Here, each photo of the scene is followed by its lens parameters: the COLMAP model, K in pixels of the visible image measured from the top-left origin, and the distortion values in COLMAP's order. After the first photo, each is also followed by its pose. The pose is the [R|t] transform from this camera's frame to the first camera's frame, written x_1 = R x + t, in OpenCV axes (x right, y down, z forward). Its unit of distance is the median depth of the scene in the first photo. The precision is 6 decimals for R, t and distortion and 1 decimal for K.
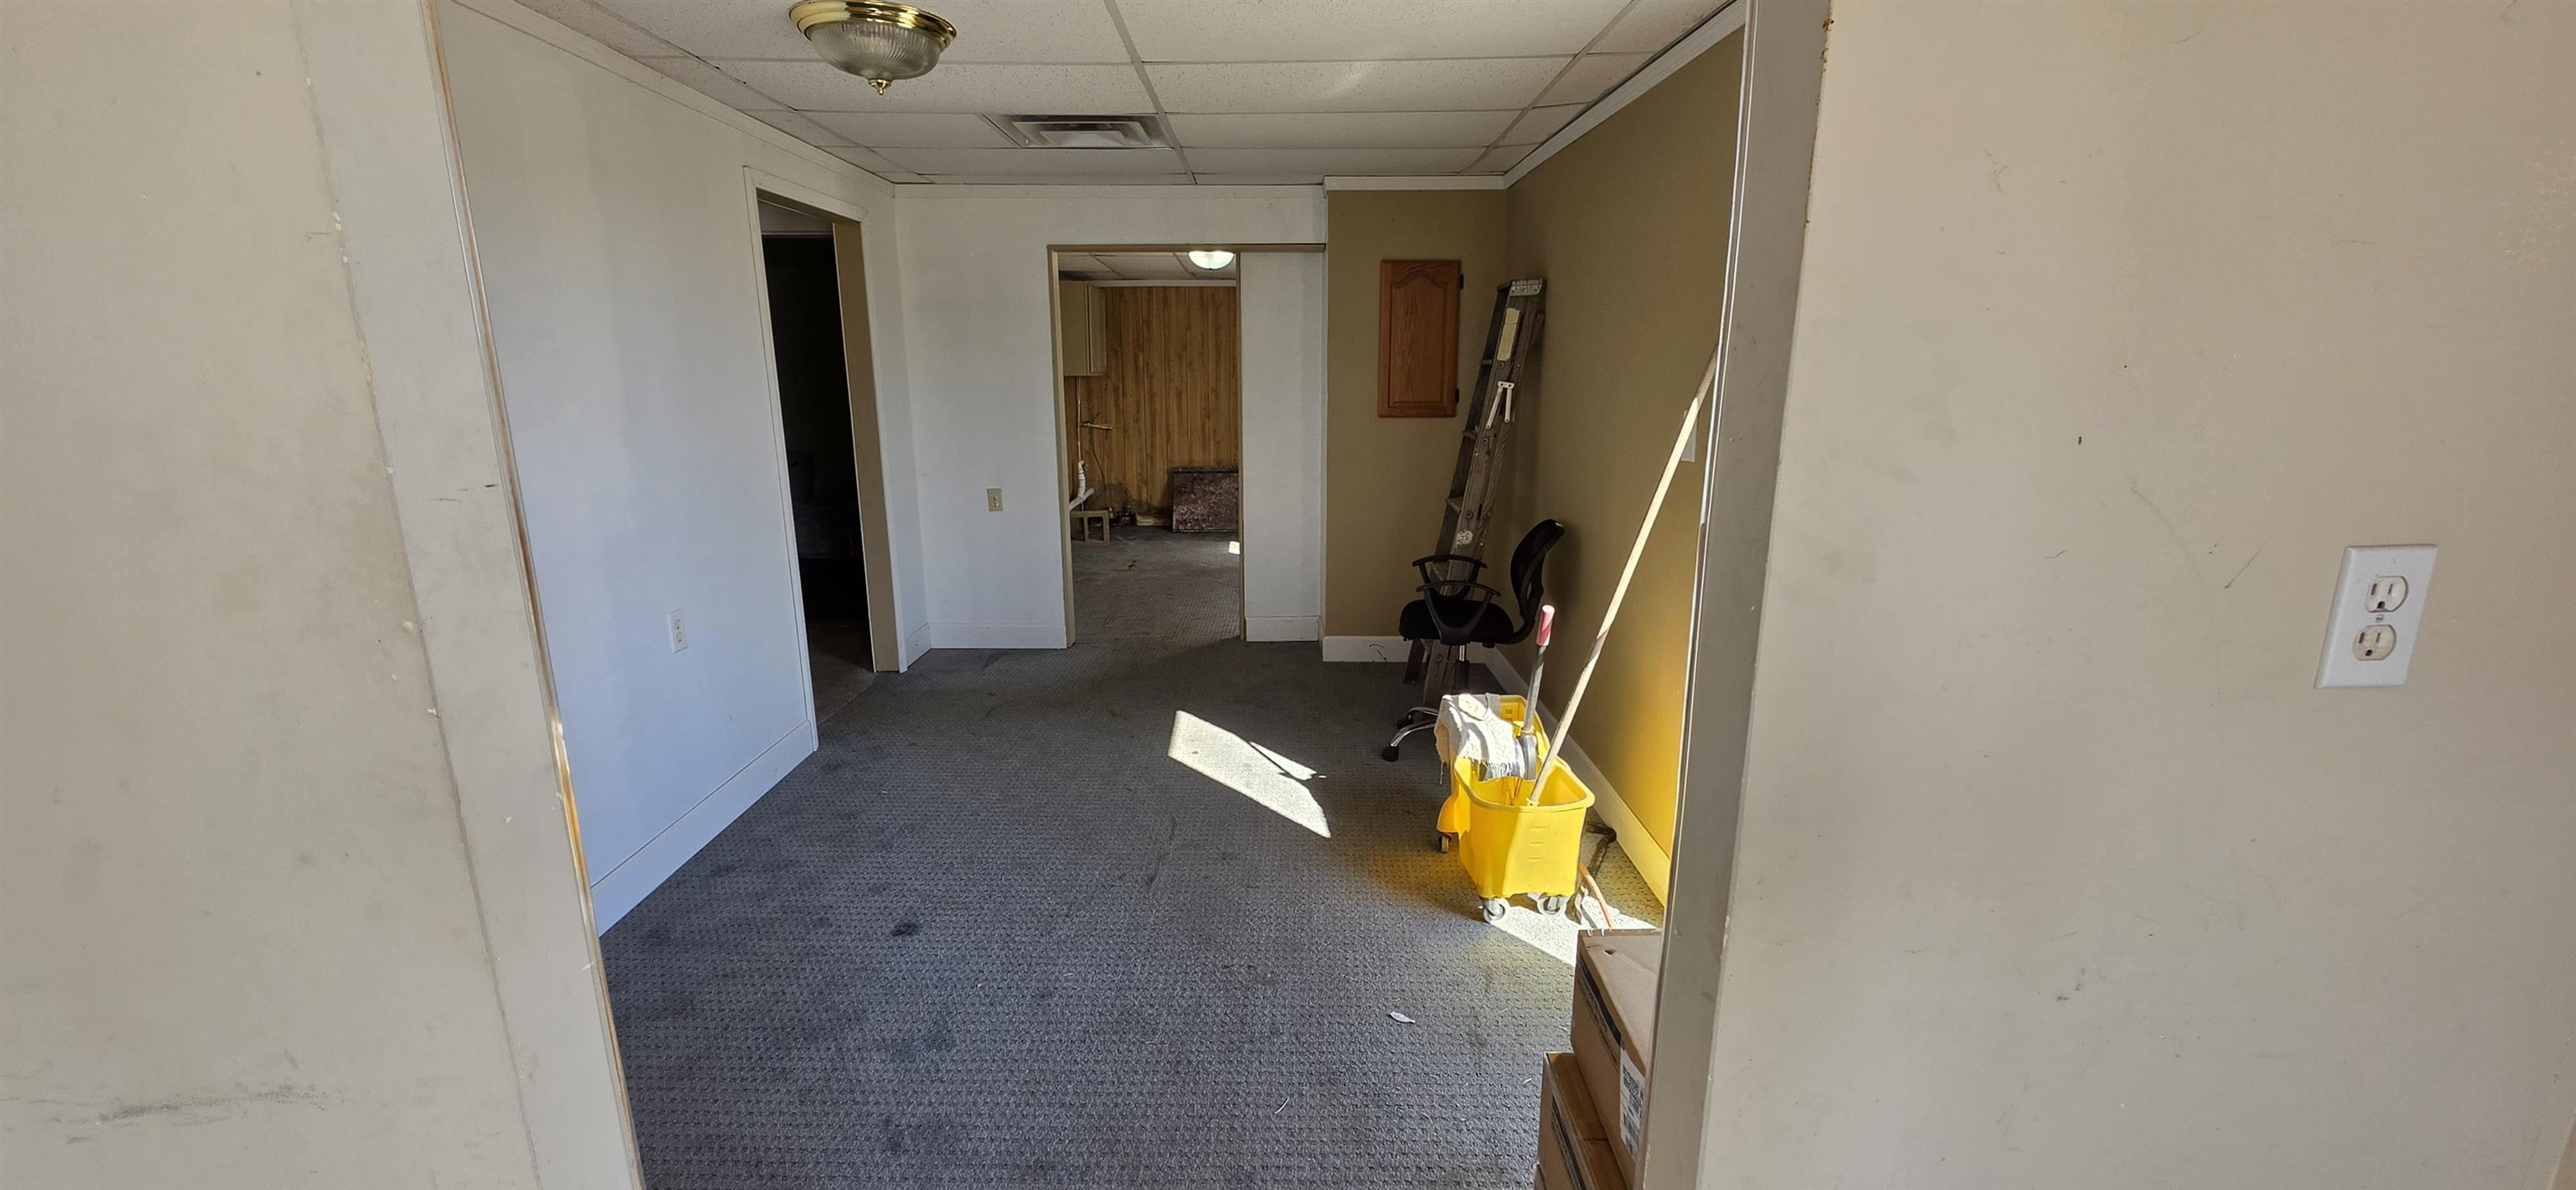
lens RADIAL K [[980.1, 0, 1294.0], [0, 980.1, 592.9], [0, 0, 1]] dist [-0.001721, -0.000049]
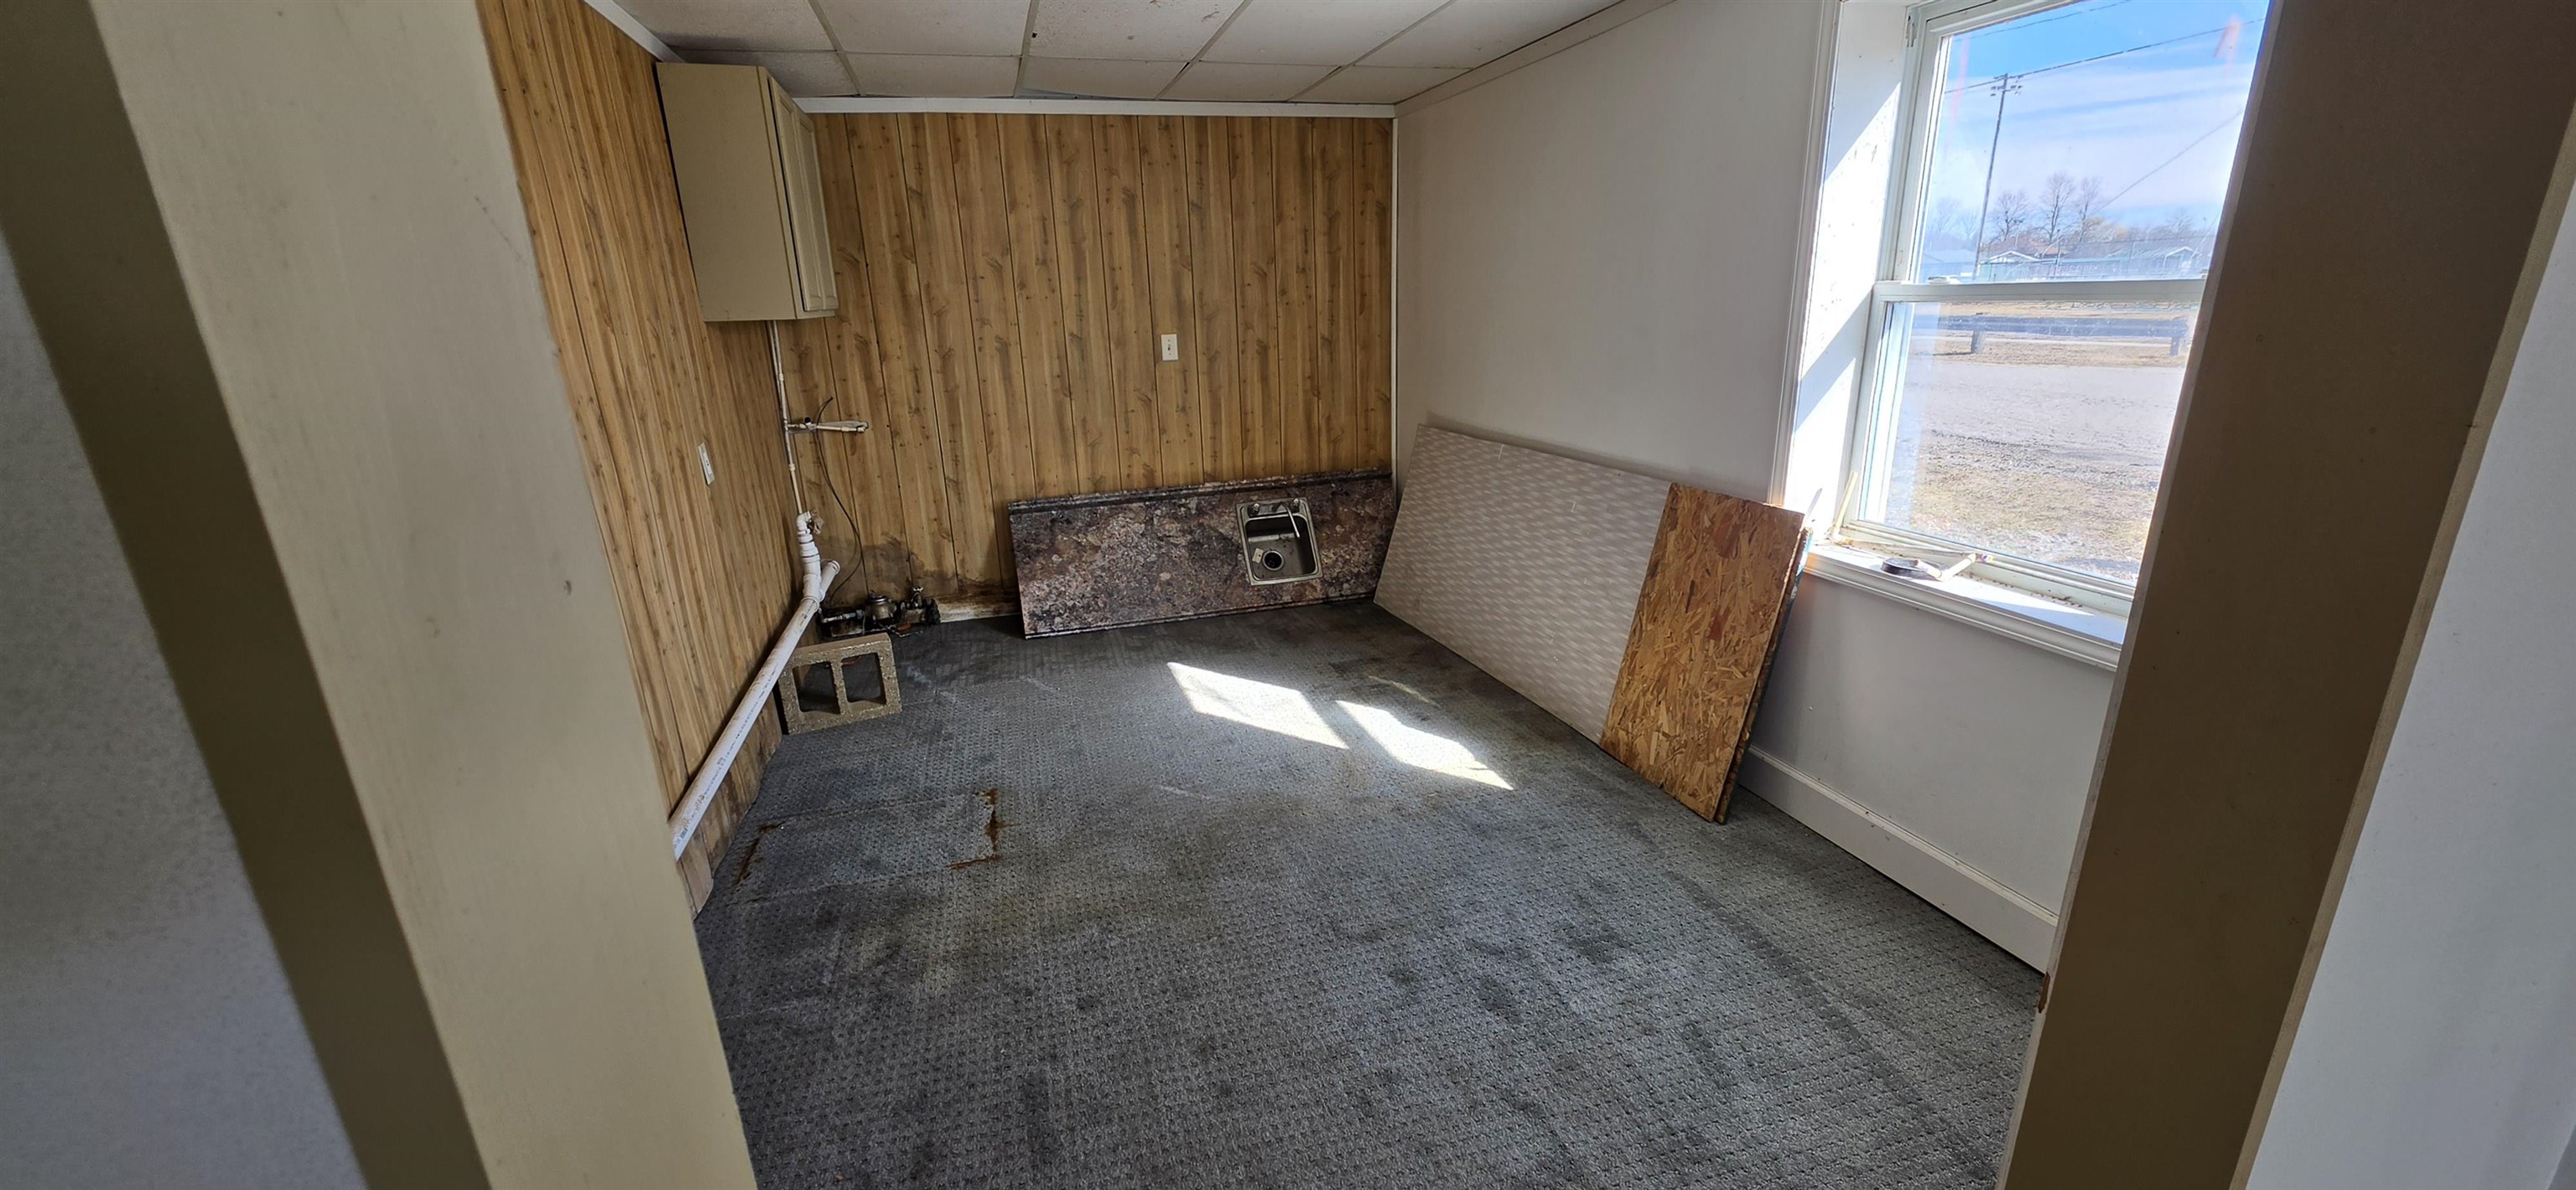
lens RADIAL K [[980.1, 0, 1273.7], [0, 980.1, 592.4], [0, 0, 1]] dist [-0.001721, -0.000049]
pose [[0.968144, -0.106166, 0.226772, -0.110490], [0.089918, 0.992662, 0.080846, -0.111317], [-0.233691, -0.057880, 0.970587, 0.494429]]
